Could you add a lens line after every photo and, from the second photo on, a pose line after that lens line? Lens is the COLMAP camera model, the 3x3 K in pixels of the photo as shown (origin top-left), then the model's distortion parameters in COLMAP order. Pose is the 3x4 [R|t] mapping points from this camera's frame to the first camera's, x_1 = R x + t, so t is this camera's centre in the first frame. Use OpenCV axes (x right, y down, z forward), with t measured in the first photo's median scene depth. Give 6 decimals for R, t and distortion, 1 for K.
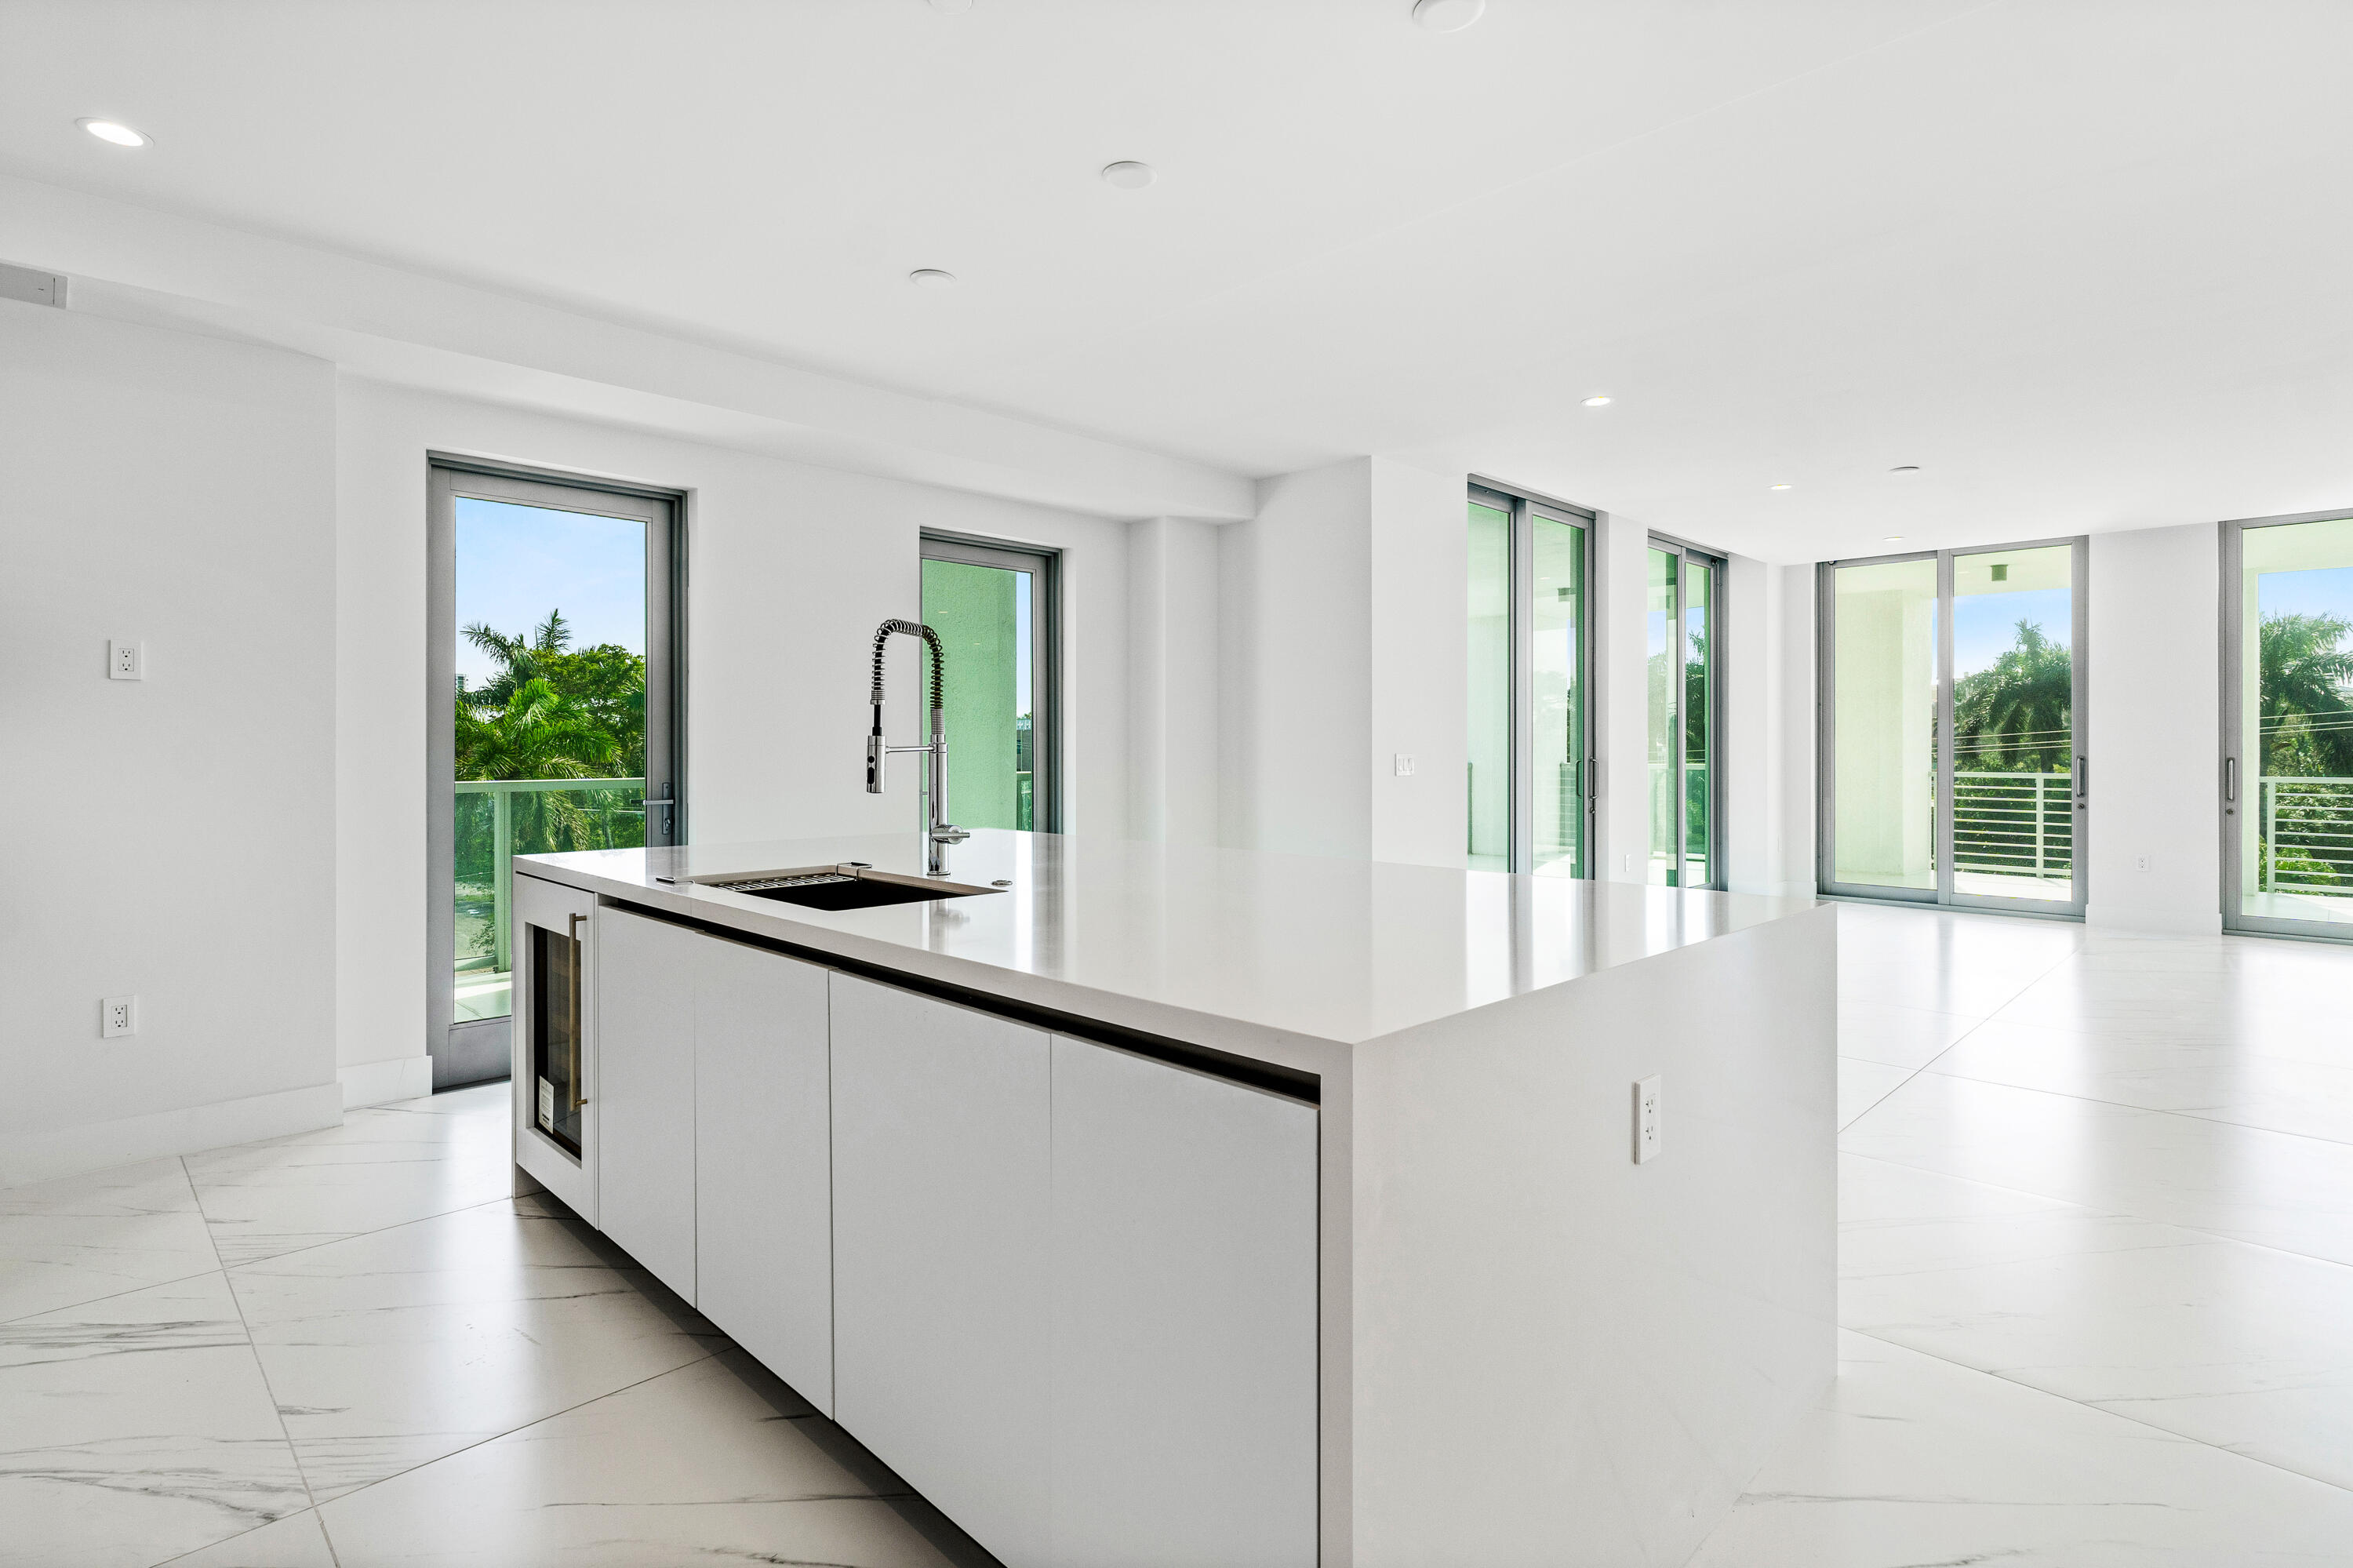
lens RADIAL K [[1146.4, 0, 1184.4], [0, 1146.4, 731.1], [0, 0, 1]] dist [0.001929, 0.000140]
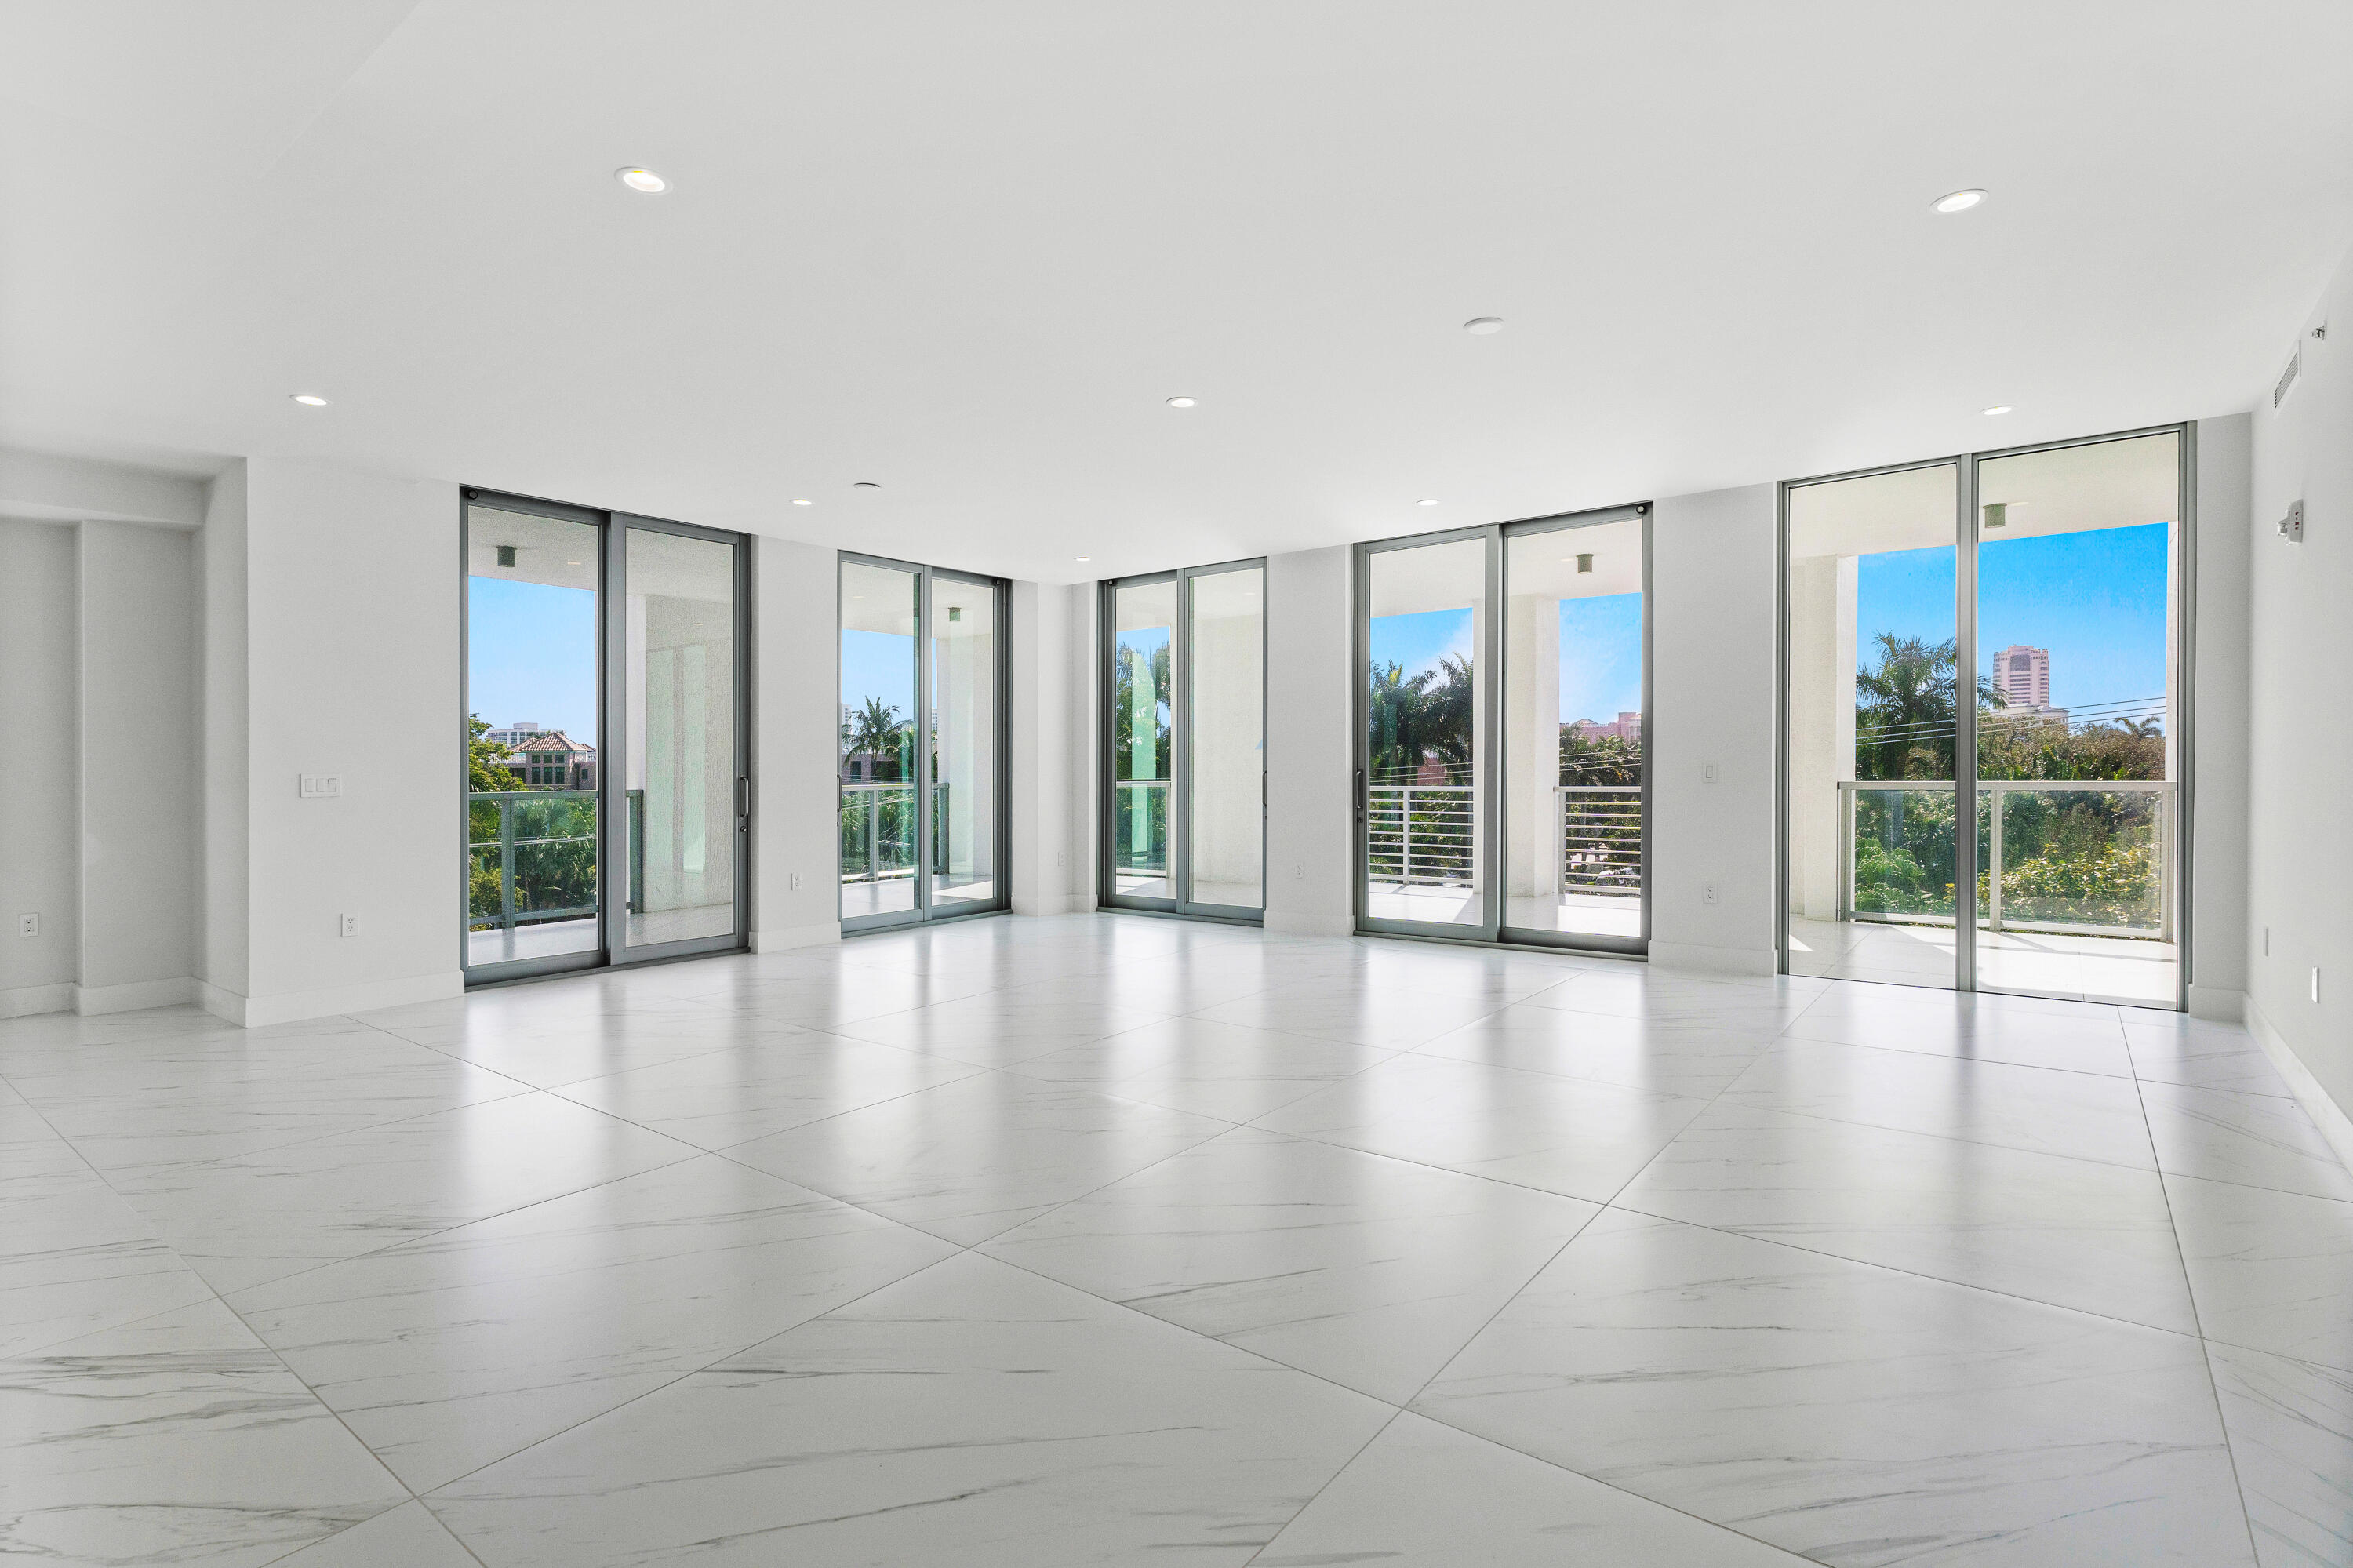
lens RADIAL K [[1124.6, 0, 1191.8], [0, 1124.6, 758.1], [0, 0, 1]] dist [0.000746, -0.001091]
pose [[0.991809, -0.008179, 0.127471, 0.508330], [0.007709, 0.999962, 0.004186, 0.005718], [-0.127500, -0.003169, 0.991833, -0.008958]]
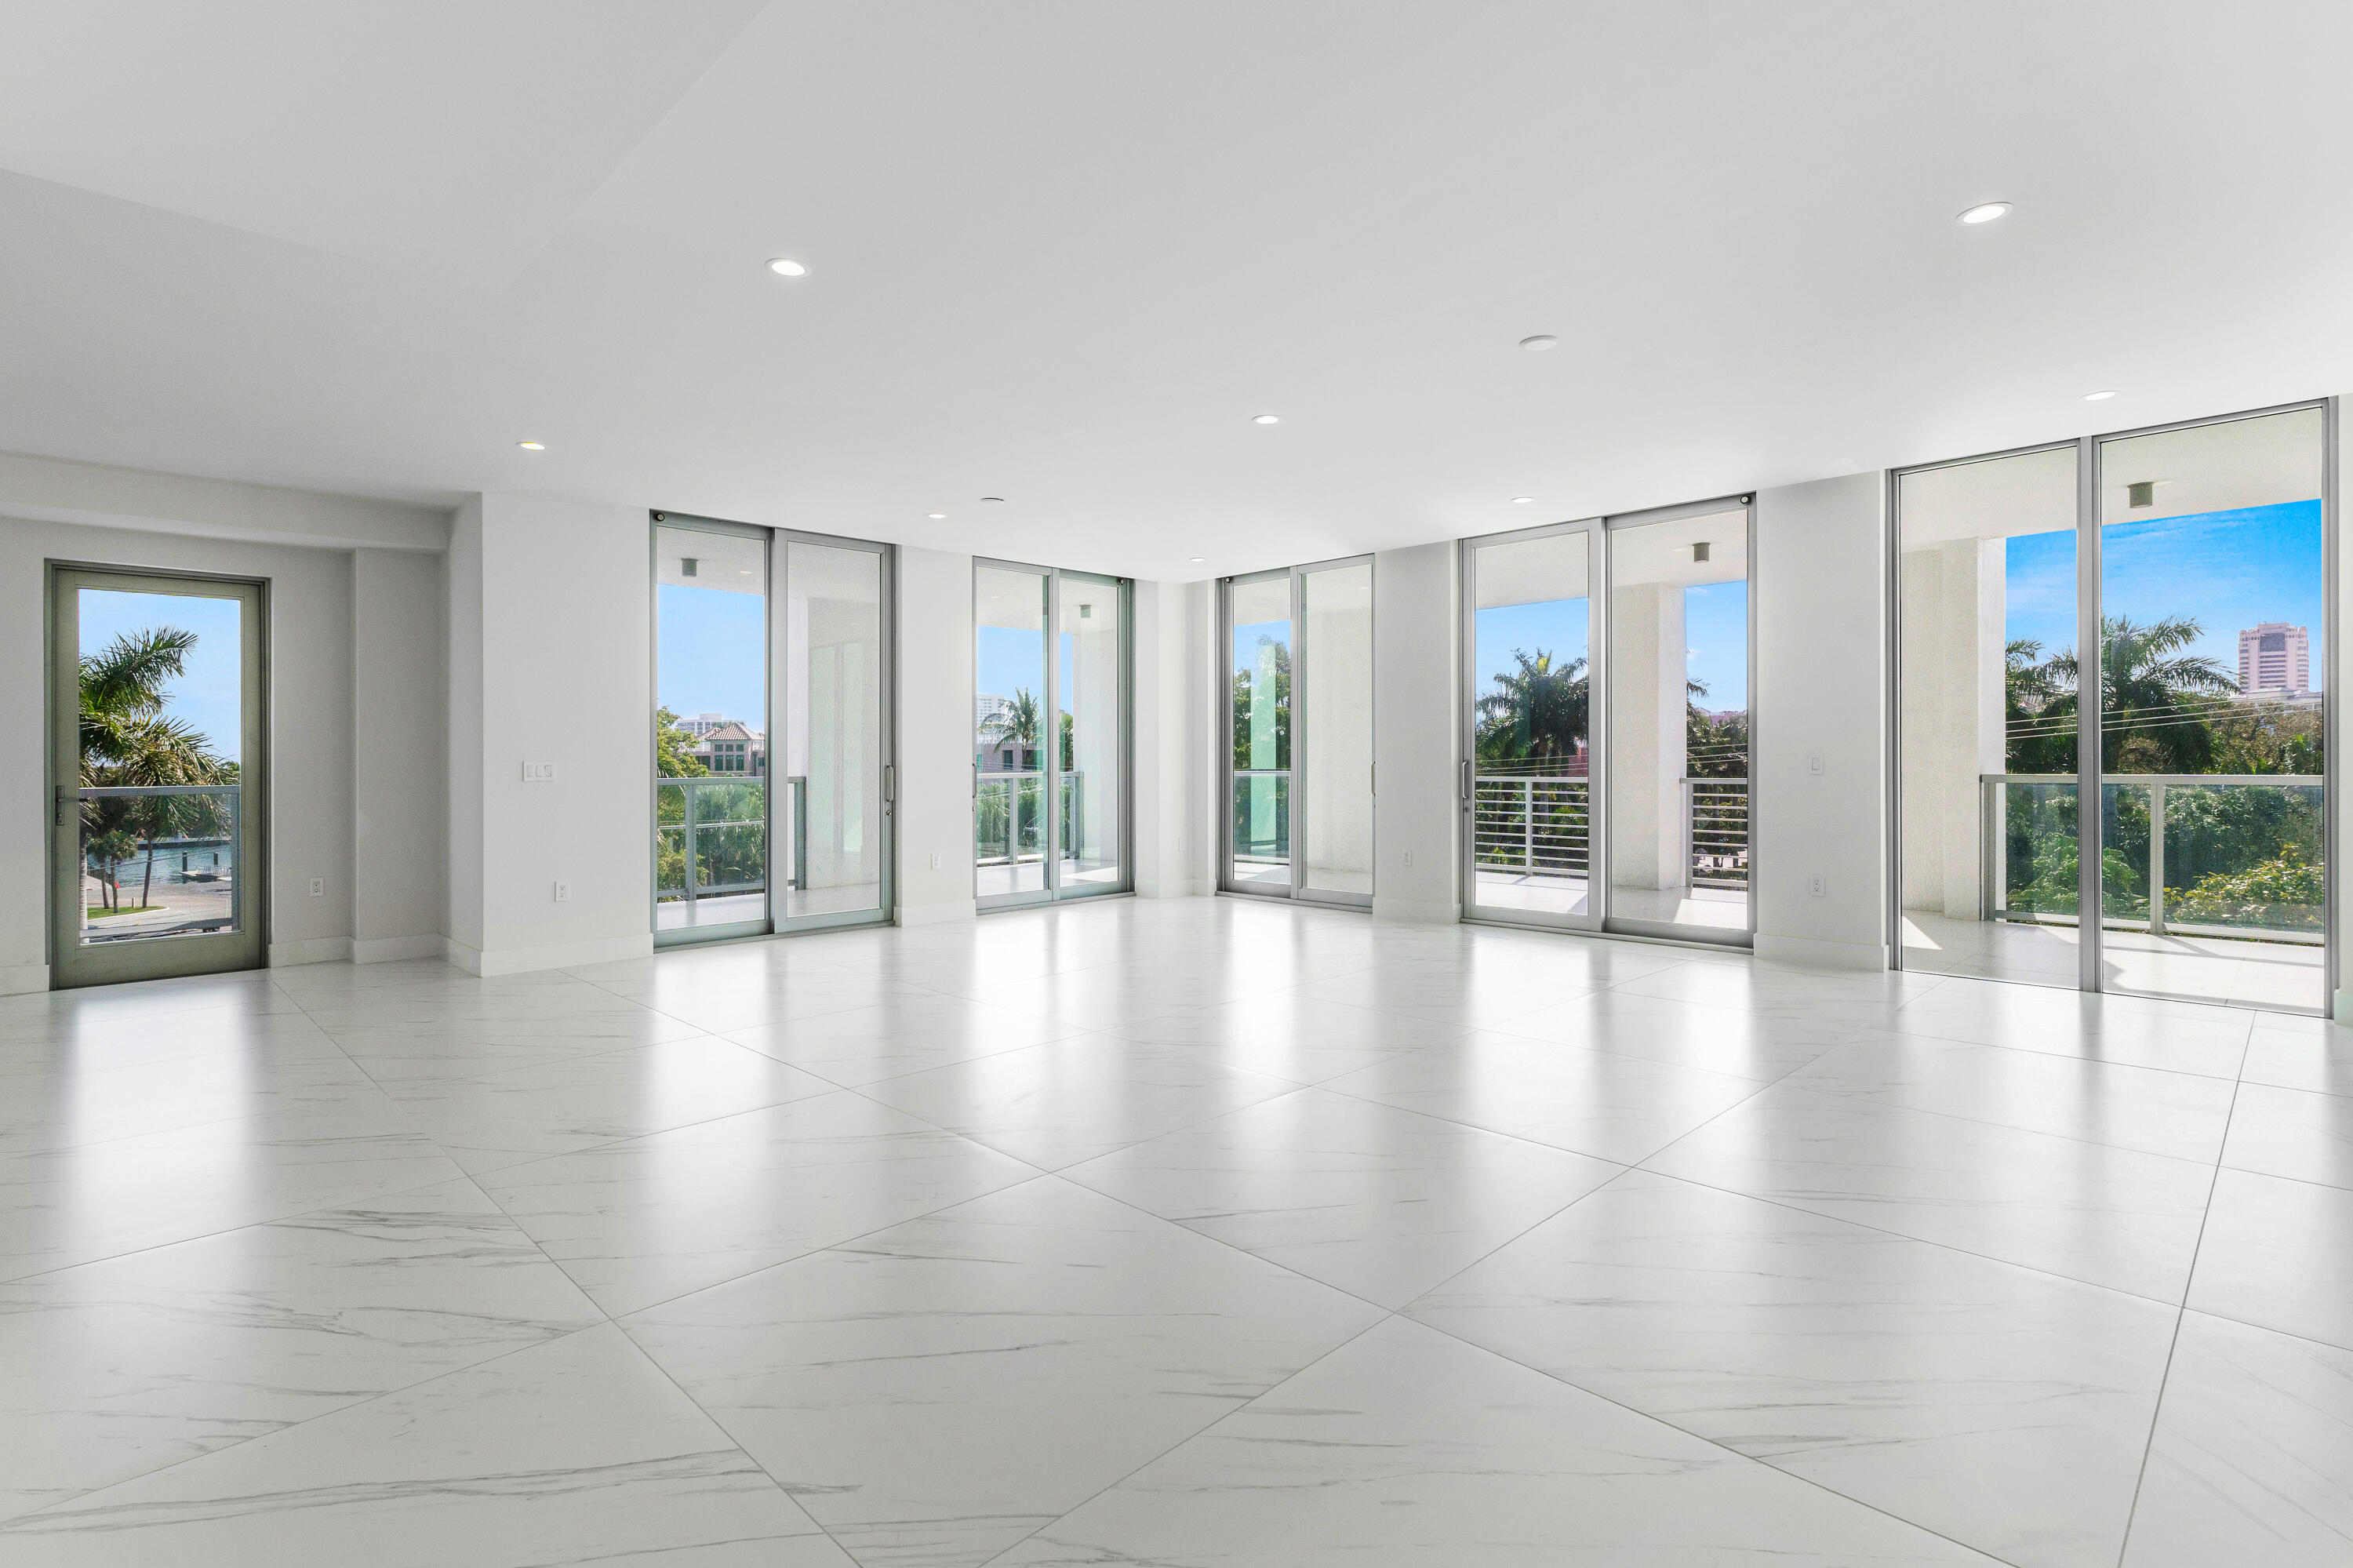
lens RADIAL K [[1128.9, 0, 1177.4], [0, 1128.9, 749.1], [0, 0, 1]] dist [-0.000314, -0.000137]
pose [[0.999878, -0.006724, -0.014121, 0.532791], [0.006787, 0.999967, 0.004482, 0.004938], [0.014090, -0.004577, 0.999890, -0.054625]]
